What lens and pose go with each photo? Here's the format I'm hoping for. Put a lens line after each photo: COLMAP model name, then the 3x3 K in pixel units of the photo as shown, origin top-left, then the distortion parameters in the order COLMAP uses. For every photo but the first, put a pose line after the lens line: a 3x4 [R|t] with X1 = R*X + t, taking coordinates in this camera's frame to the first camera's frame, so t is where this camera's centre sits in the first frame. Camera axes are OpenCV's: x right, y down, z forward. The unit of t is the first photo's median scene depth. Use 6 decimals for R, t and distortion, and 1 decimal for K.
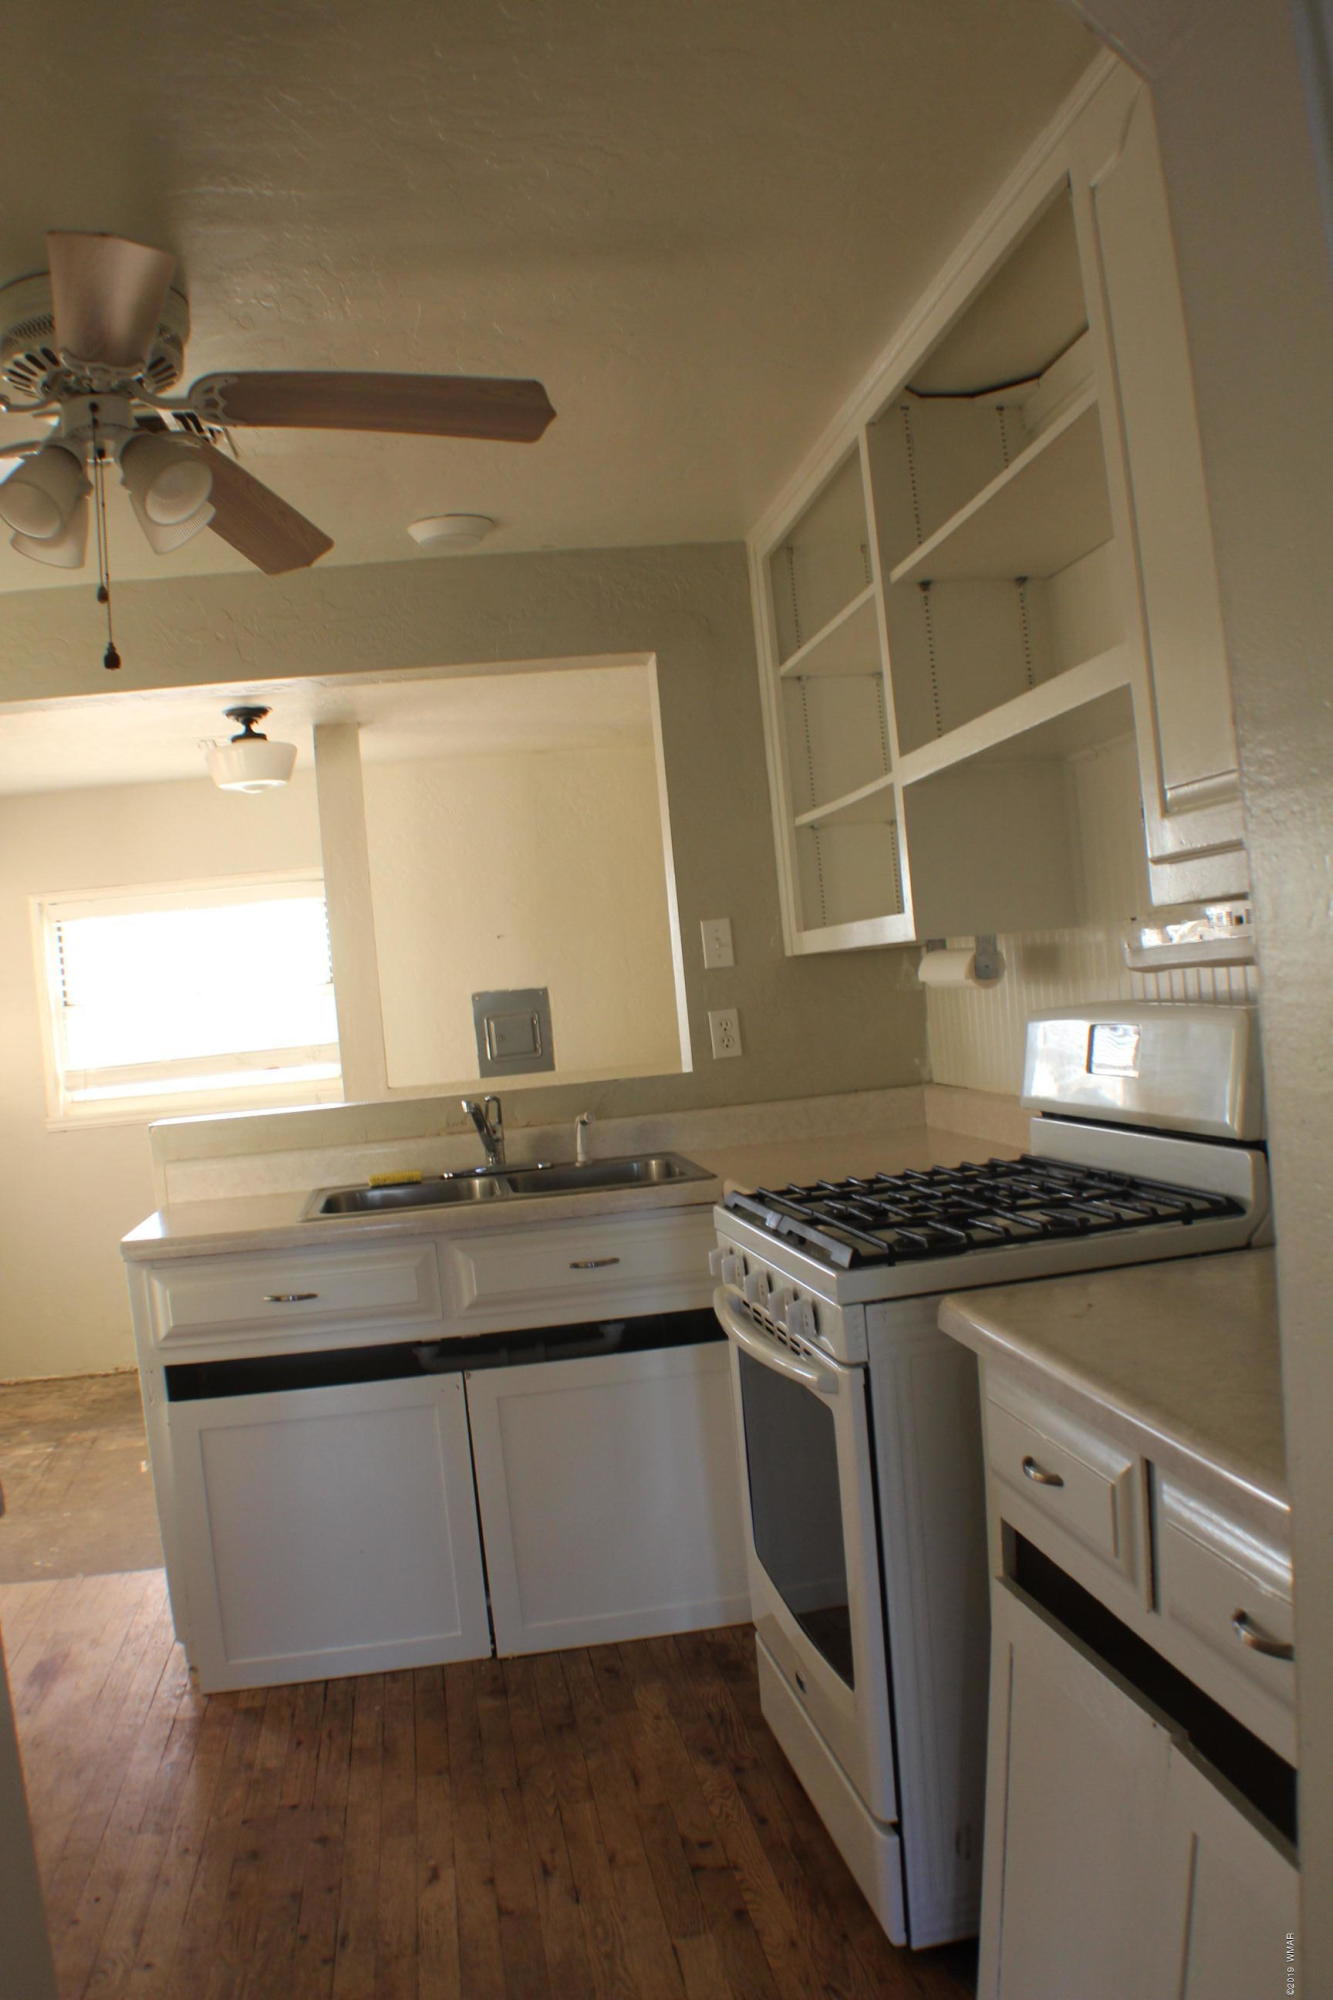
lens RADIAL K [[1667.3, 0, 679.6], [0, 1667.3, 997.9], [0, 0, 1]] dist [-0.191769, 0.068600]
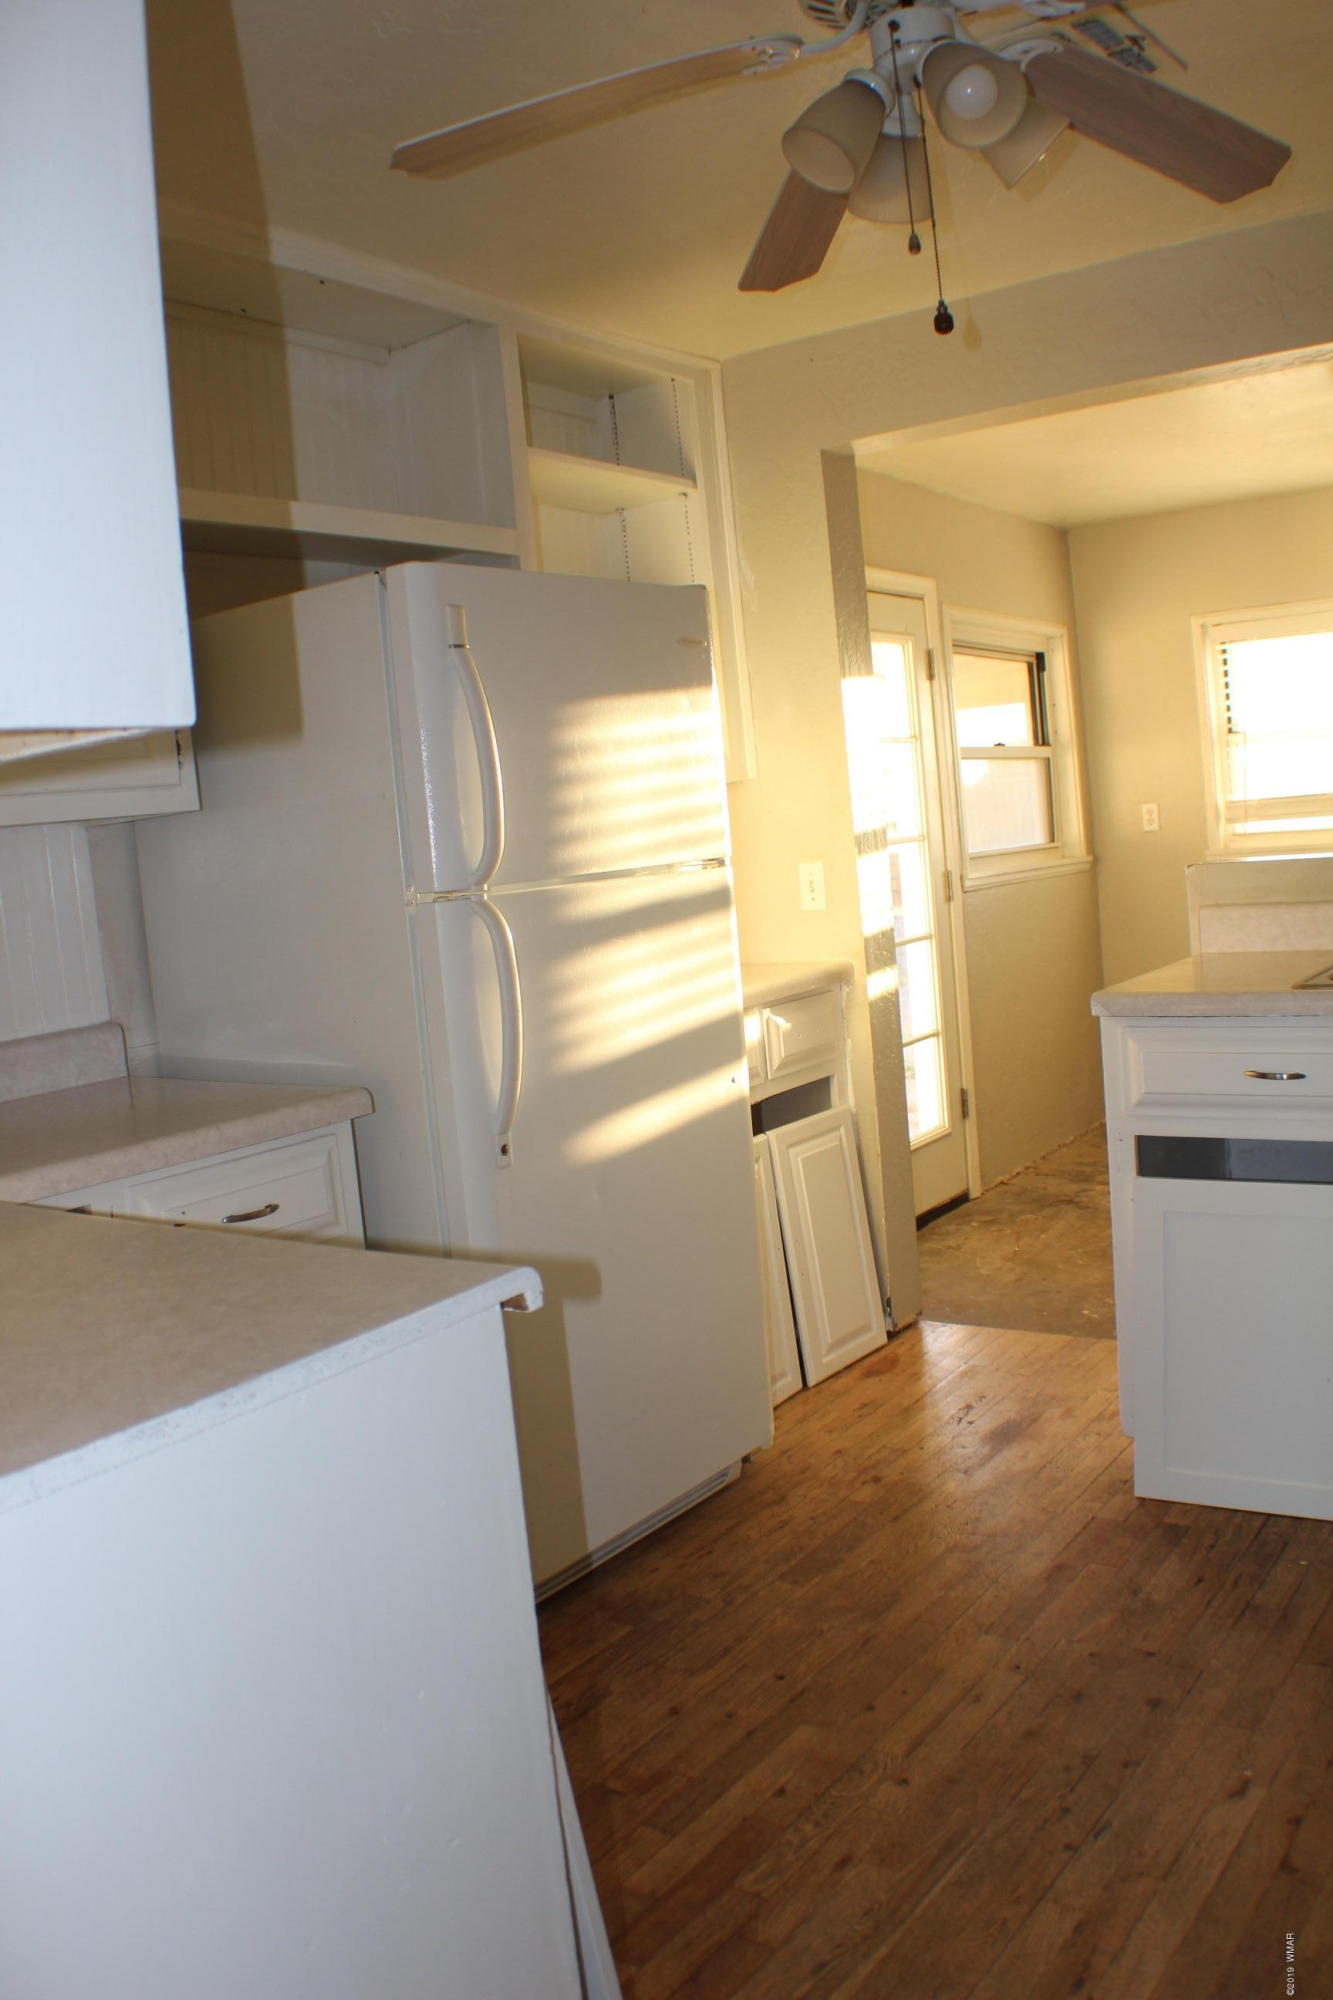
lens RADIAL K [[1667.3, 0, 673.4], [0, 1667.3, 986.3], [0, 0, 1]] dist [-0.191769, 0.068600]
pose [[0.719871, 0.096820, -0.687322, 0.126515], [0.013299, 0.988118, 0.153121, 0.003430], [0.693981, -0.119368, 0.710030, 0.206048]]
